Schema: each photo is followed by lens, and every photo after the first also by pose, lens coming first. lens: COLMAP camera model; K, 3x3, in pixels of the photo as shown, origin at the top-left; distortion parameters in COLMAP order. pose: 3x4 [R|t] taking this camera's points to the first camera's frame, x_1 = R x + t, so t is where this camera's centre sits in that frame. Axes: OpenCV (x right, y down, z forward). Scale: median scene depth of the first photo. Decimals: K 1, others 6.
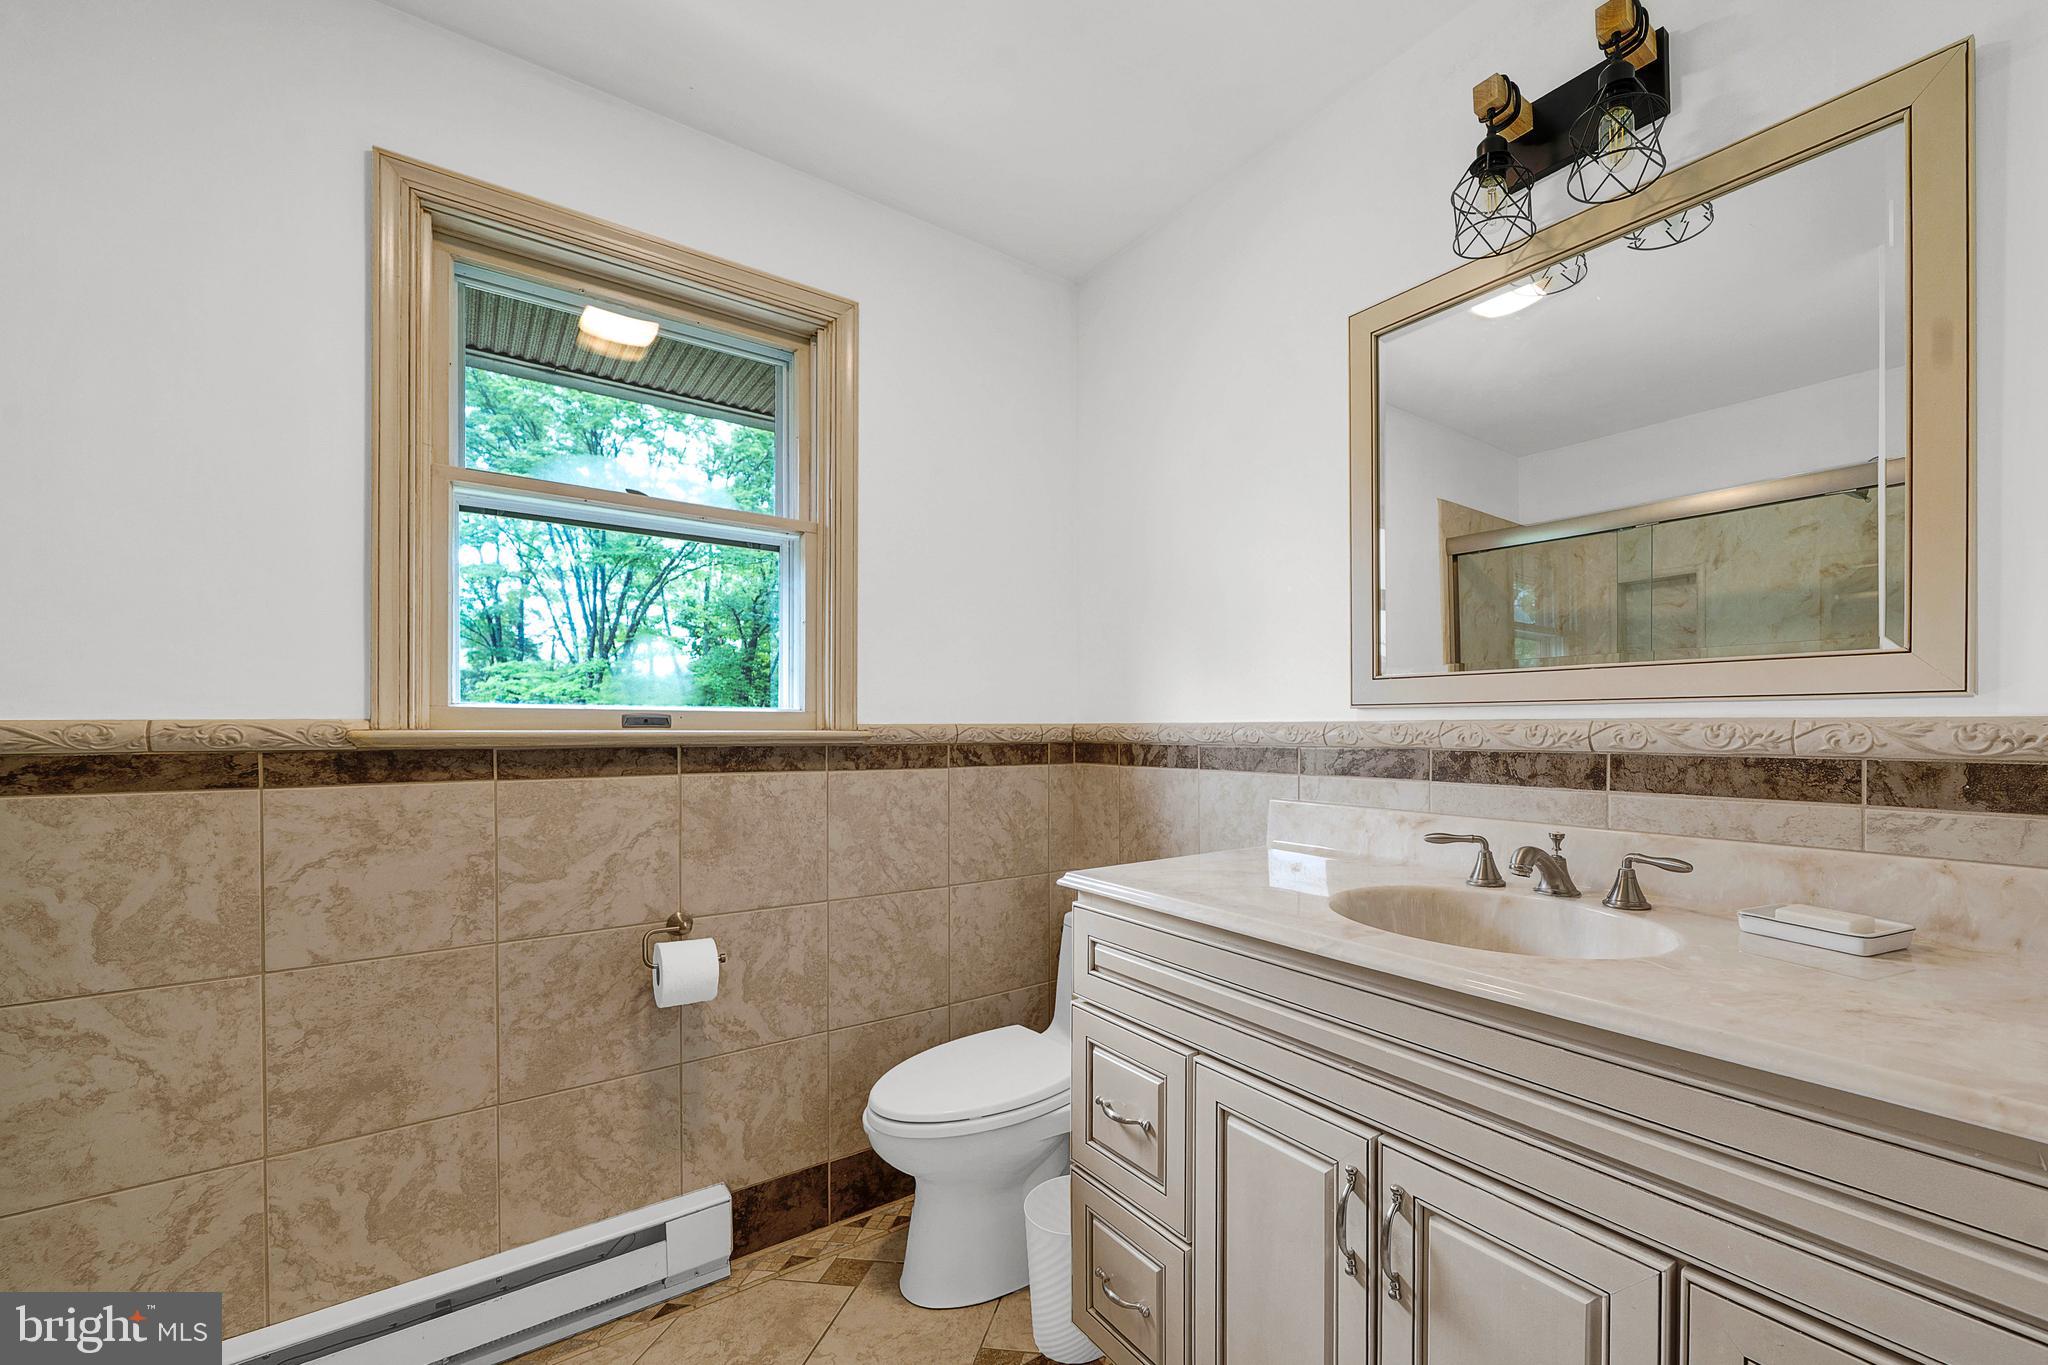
lens RADIAL K [[770.5, 0, 1076.7], [0, 770.5, 721.6], [0, 0, 1]] dist [-0.006620, 0.000471]
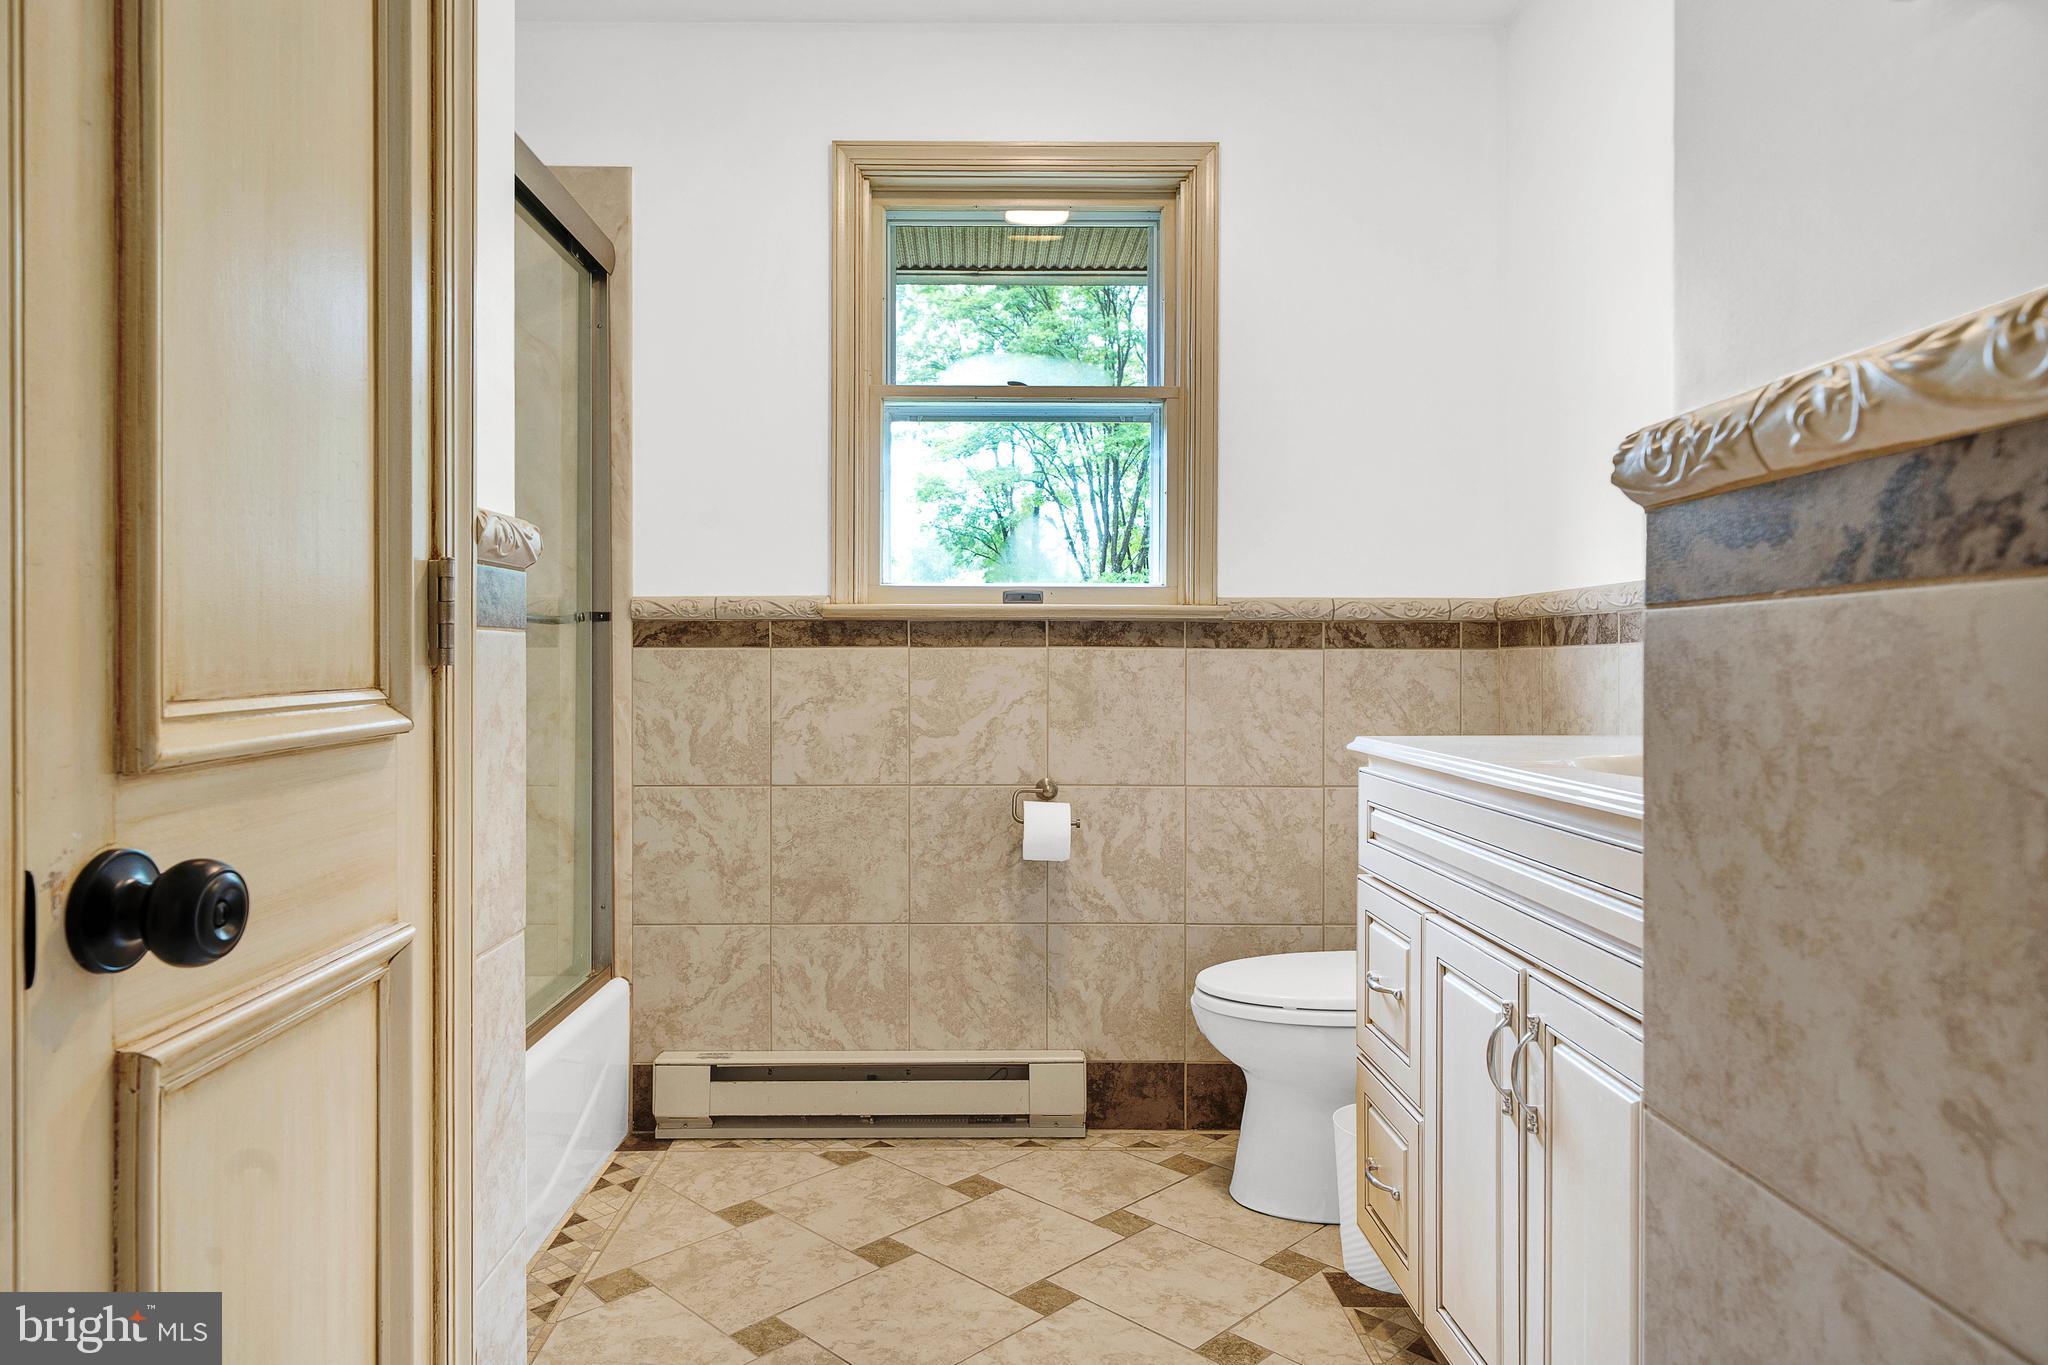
lens RADIAL K [[1246.3, 0, 1021.1], [0, 1246.3, 677.6], [0, 0, 1]] dist [0.004849, -0.000002]
pose [[0.787985, 0.006357, -0.615662, 0.511784], [-0.004359, 0.999979, 0.004745, 0.104496], [0.615679, -0.001055, 0.787996, -0.369021]]
